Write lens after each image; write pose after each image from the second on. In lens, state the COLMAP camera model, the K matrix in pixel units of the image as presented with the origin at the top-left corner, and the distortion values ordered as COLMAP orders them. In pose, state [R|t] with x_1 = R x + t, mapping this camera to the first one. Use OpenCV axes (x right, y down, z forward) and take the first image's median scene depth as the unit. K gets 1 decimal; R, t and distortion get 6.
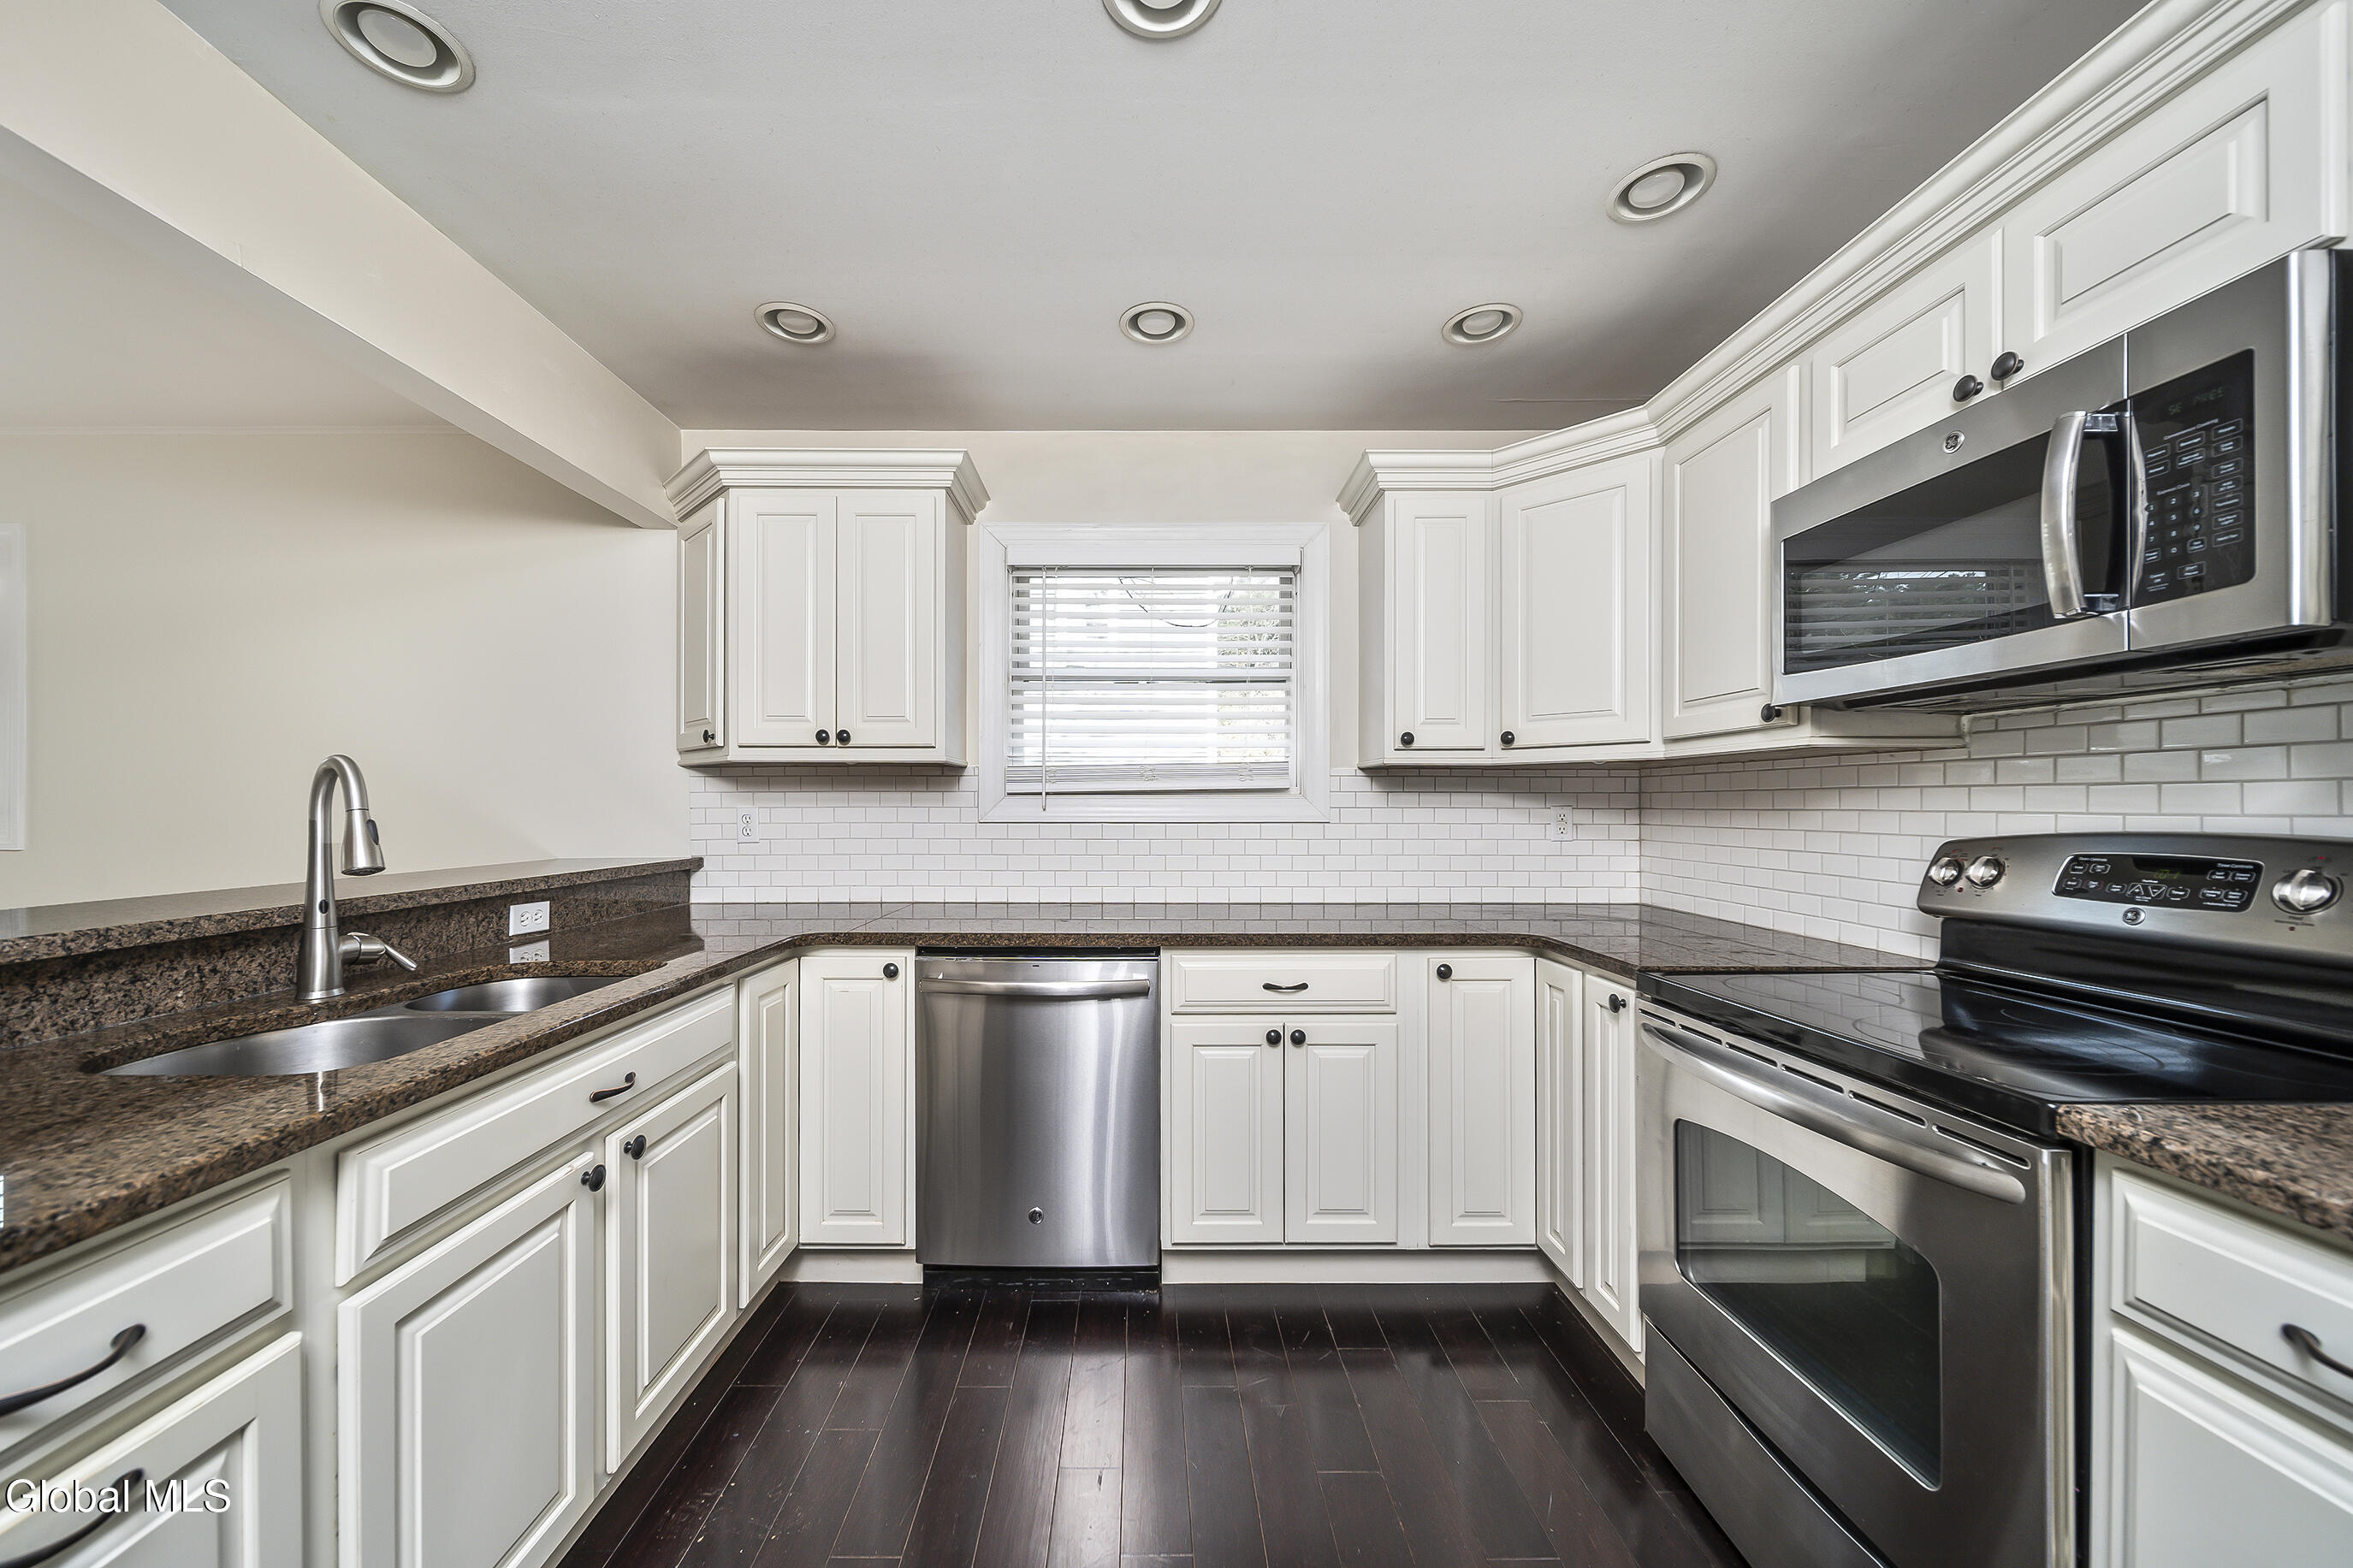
lens RADIAL K [[851.1, 0, 1164.7], [0, 851.1, 803.7], [0, 0, 1]] dist [-0.001468, -0.000354]
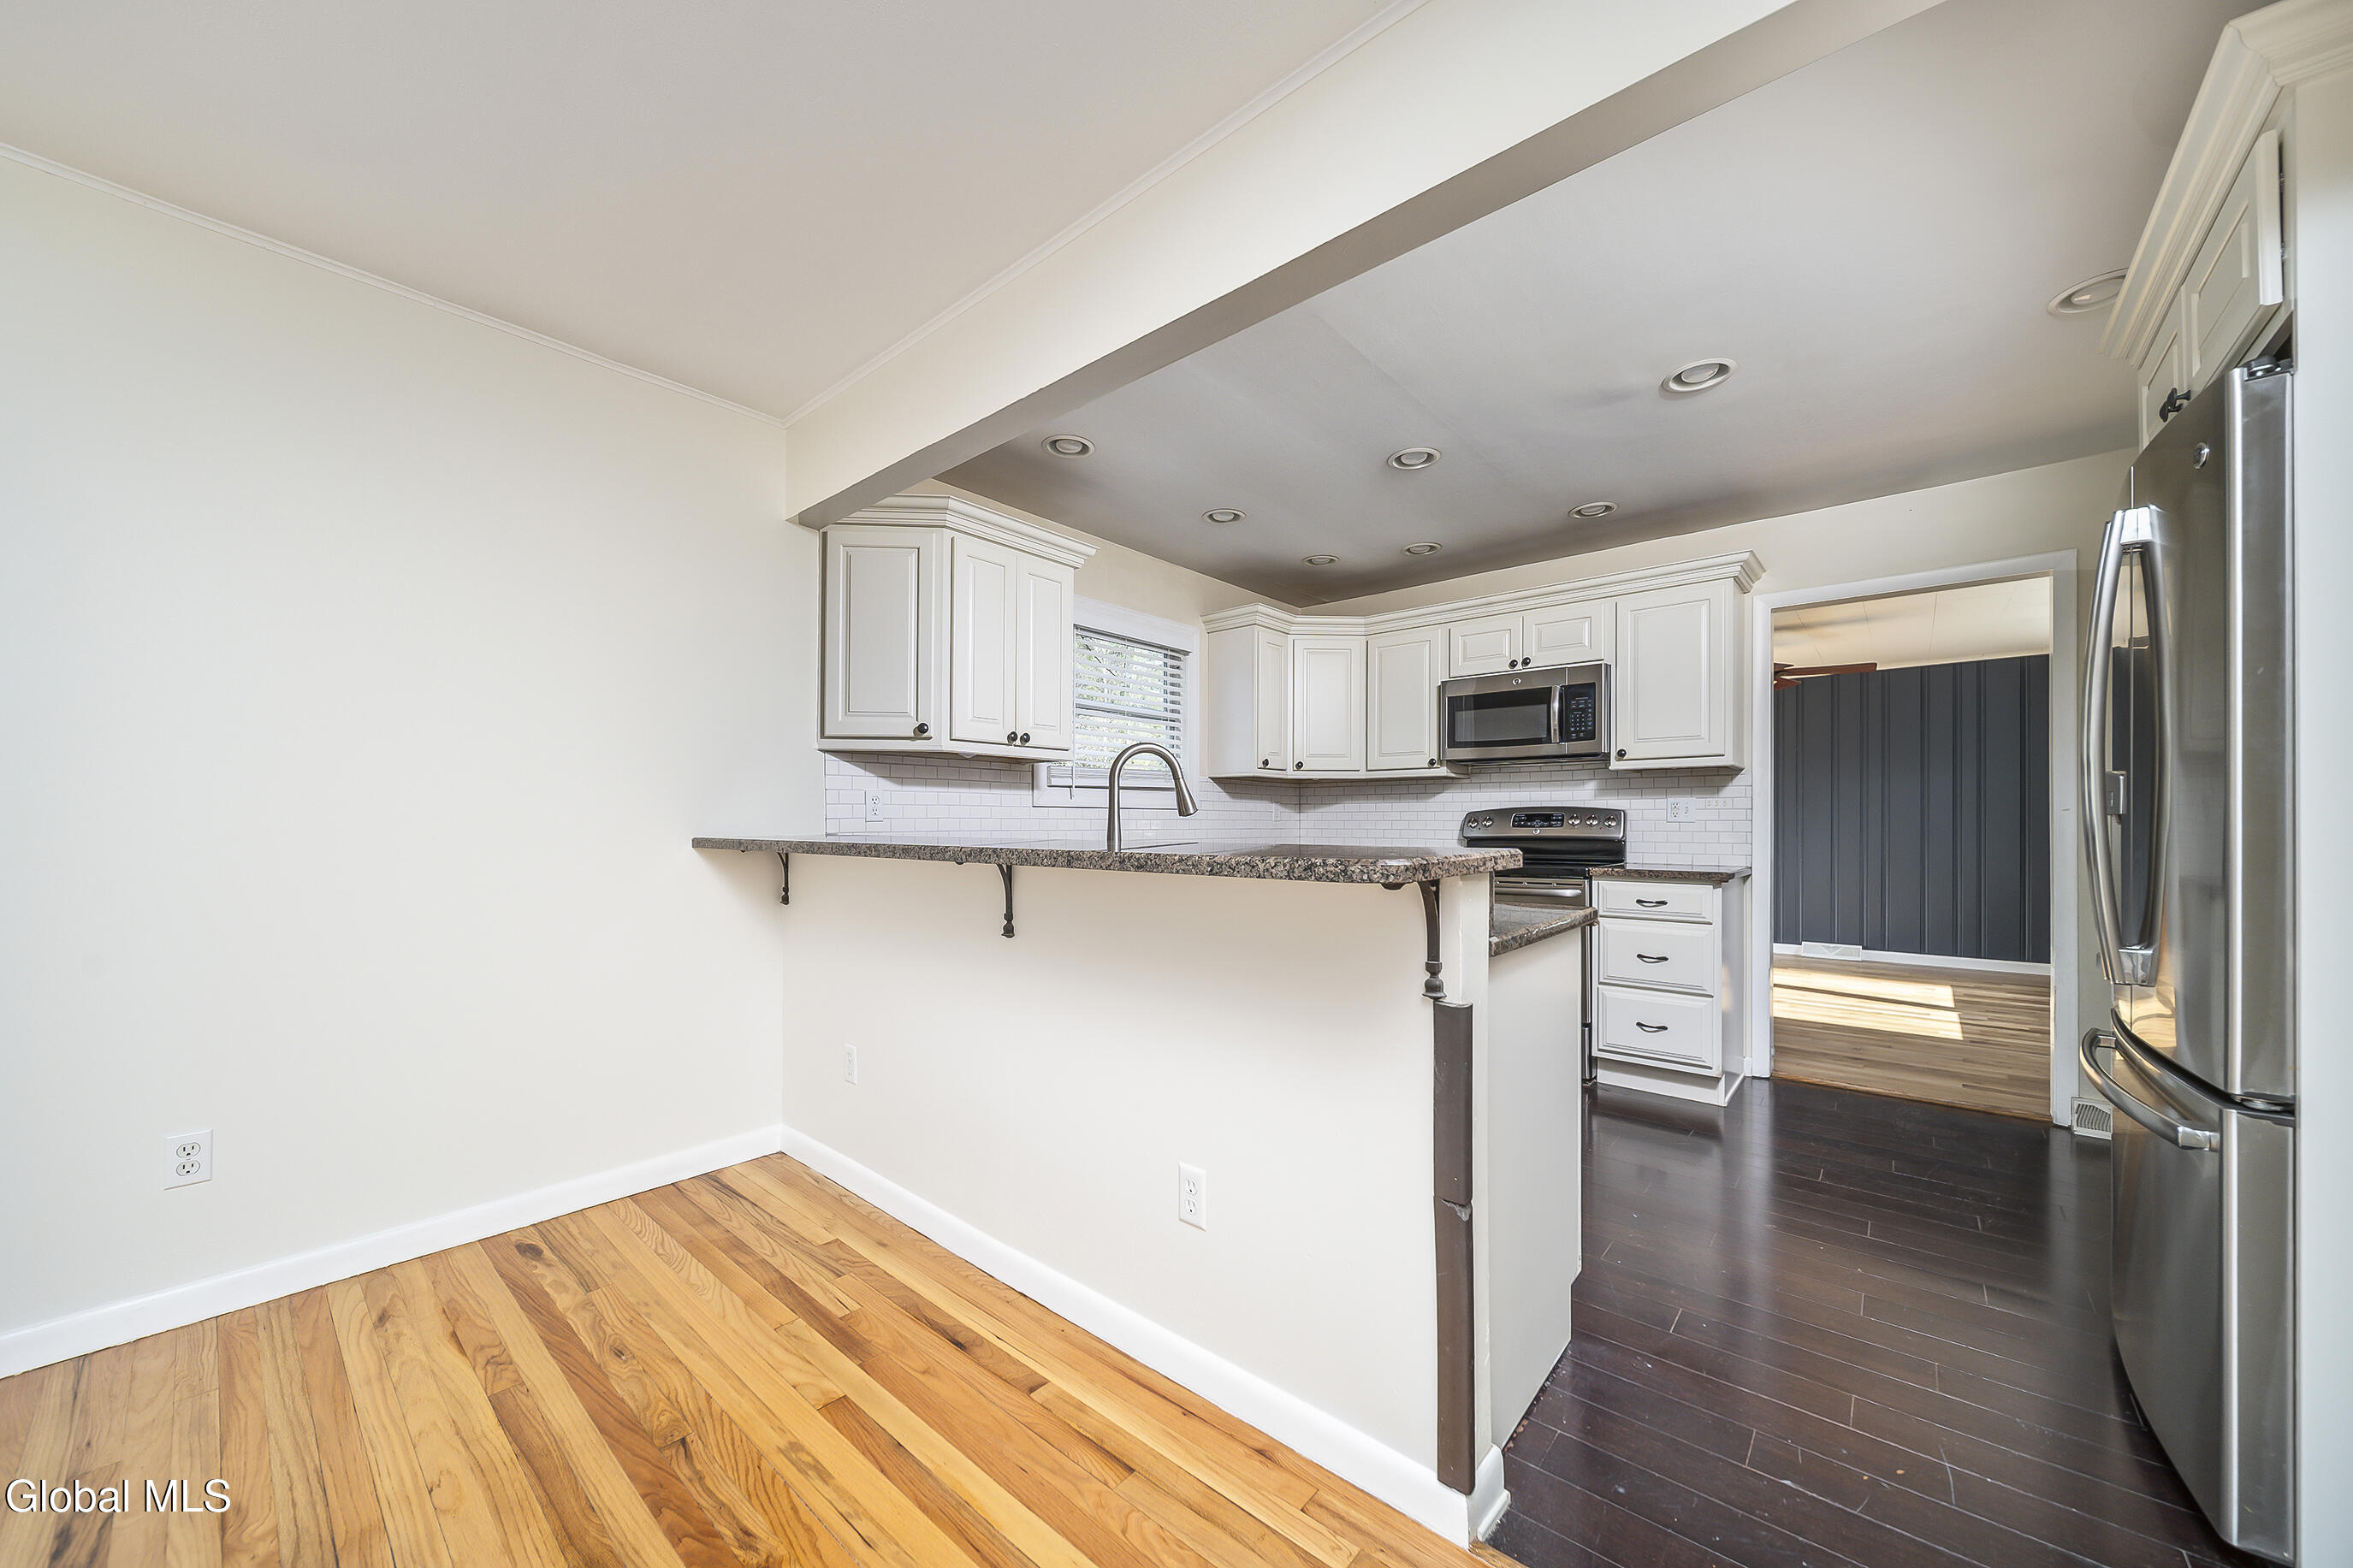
lens RADIAL K [[851.1, 0, 1174.9], [0, 851.1, 816.8], [0, 0, 1]] dist [-0.001468, -0.000354]
pose [[0.655161, 0.005423, 0.755470, -1.375773], [-0.002097, 0.999983, -0.005359, 0.057618], [-0.755487, 0.001927, 0.655161, -0.064257]]
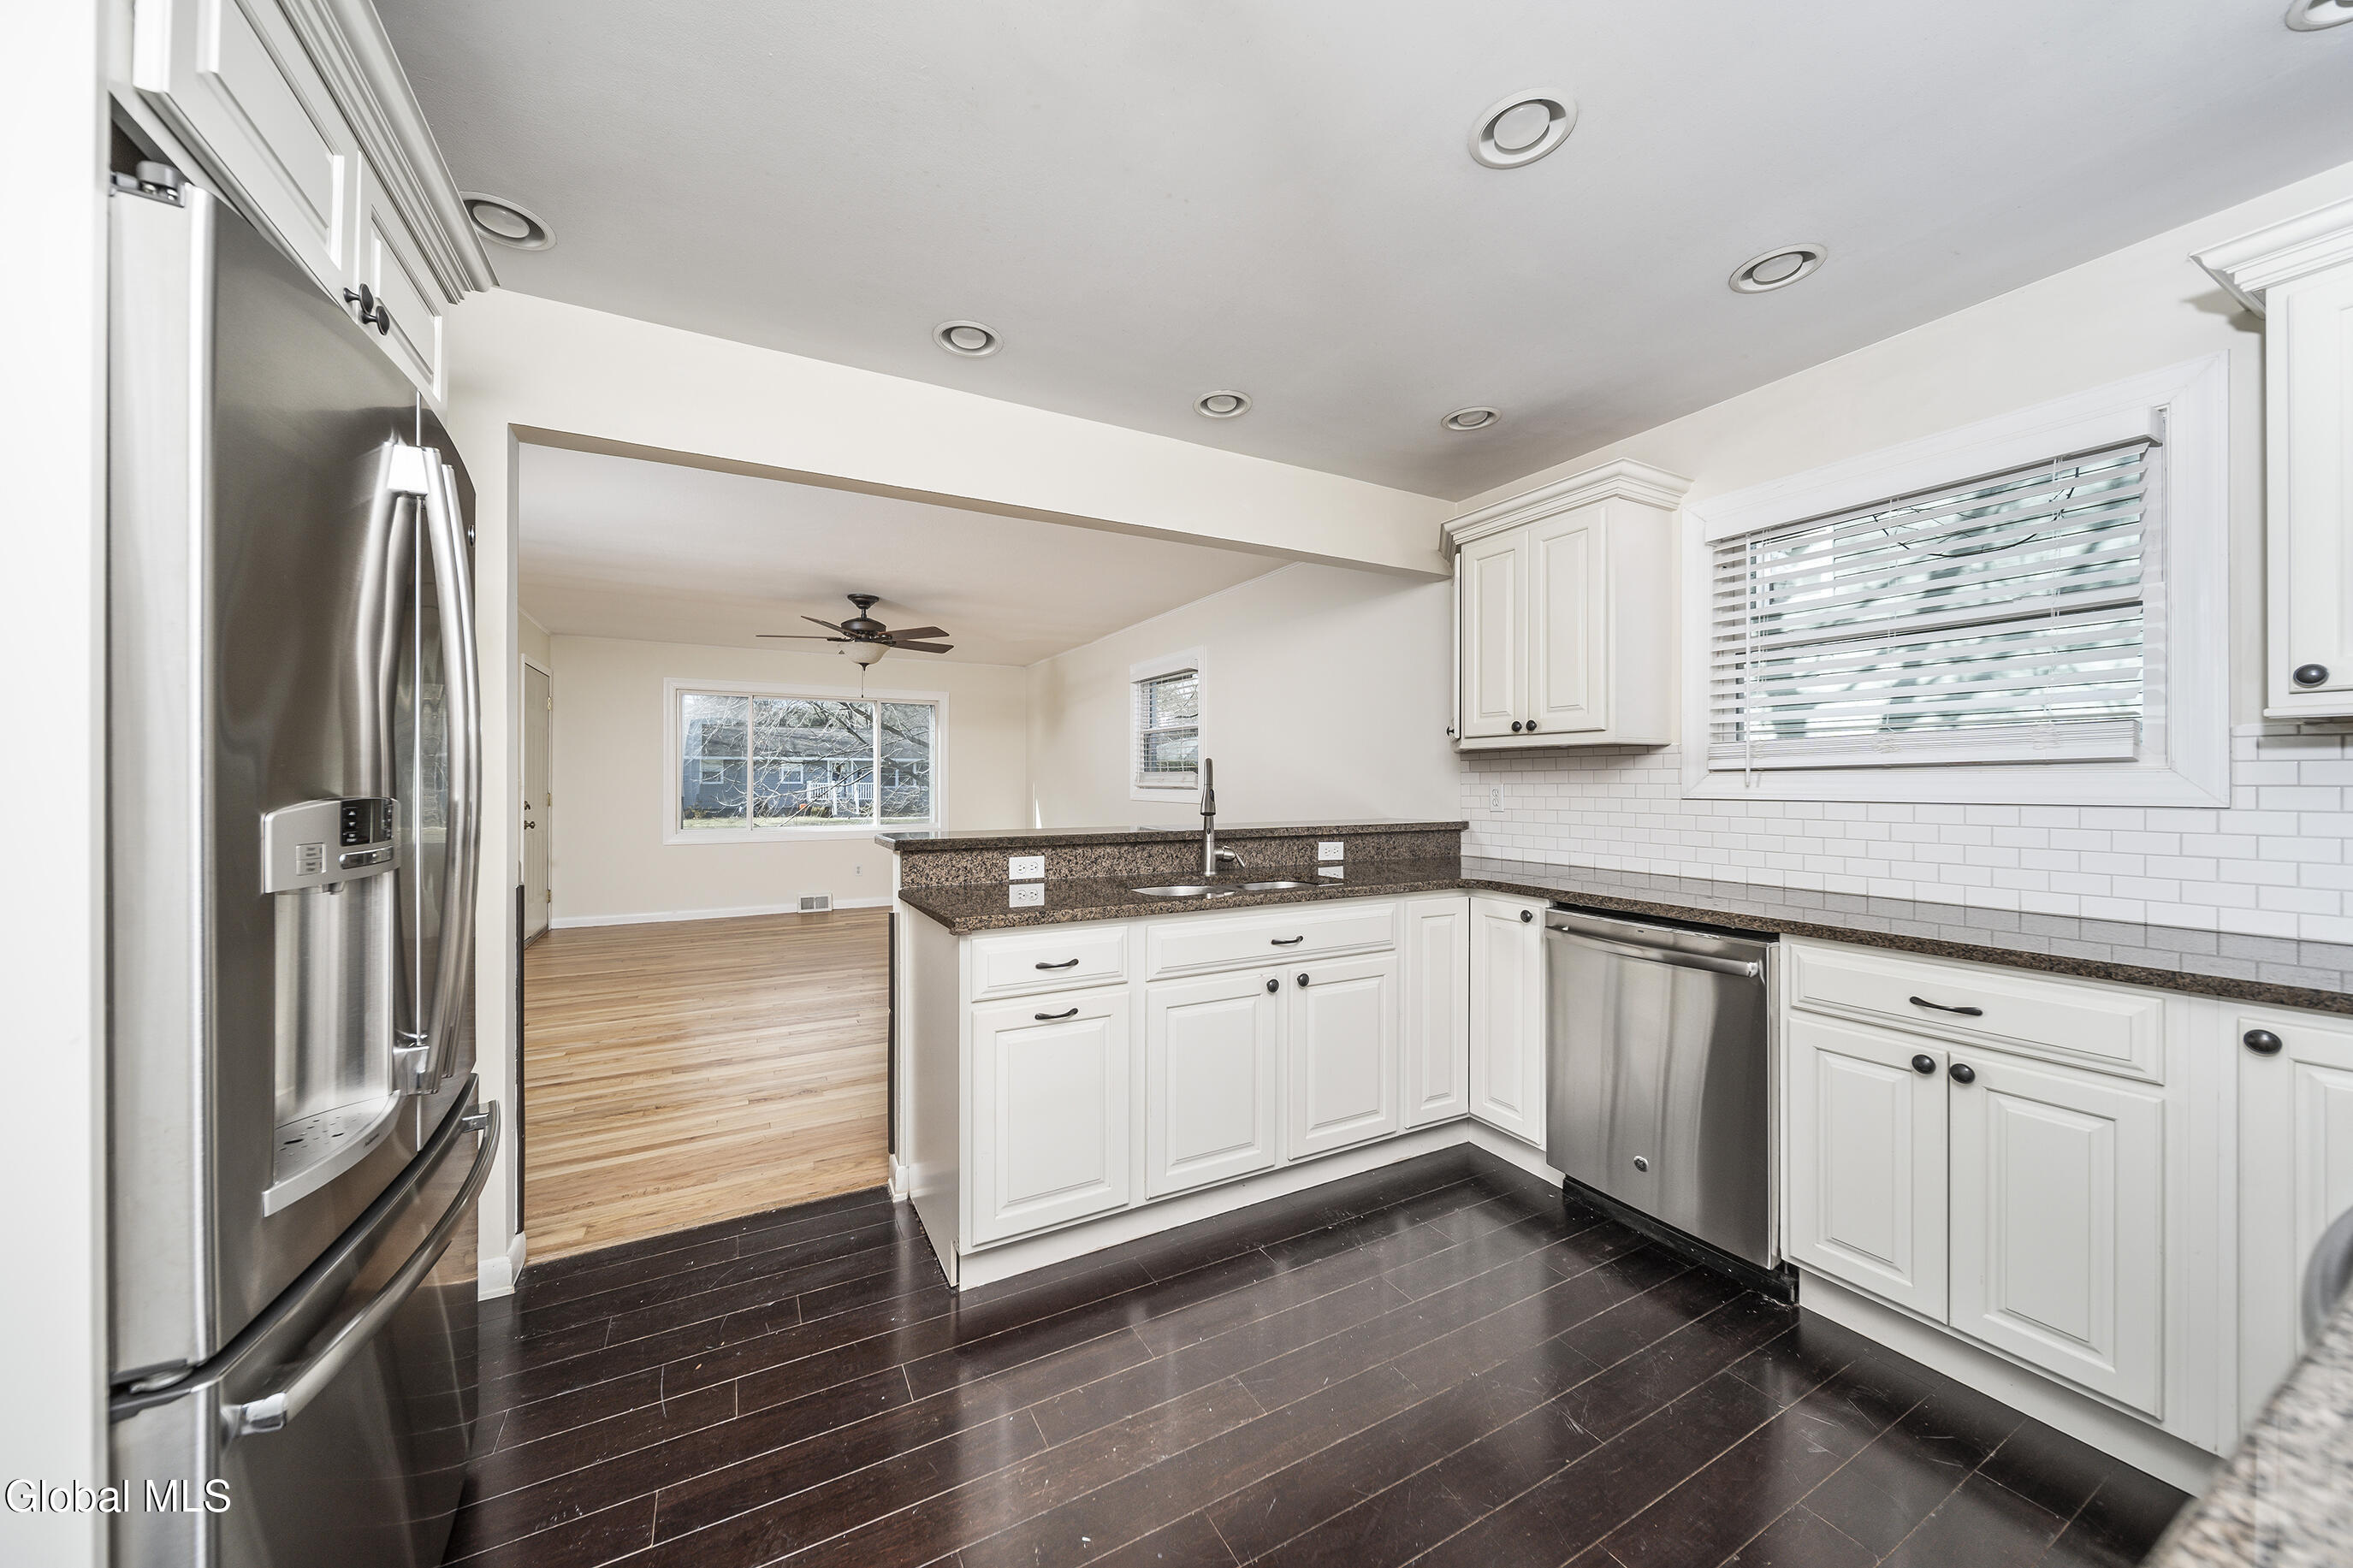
lens RADIAL K [[851.1, 0, 1198.0], [0, 851.1, 776.8], [0, 0, 1]] dist [-0.001468, -0.000354]
pose [[0.477038, -0.005396, -0.878866, 0.524209], [0.001877, 0.999985, -0.005121, -0.000262], [0.878881, 0.000793, 0.477041, -0.006528]]
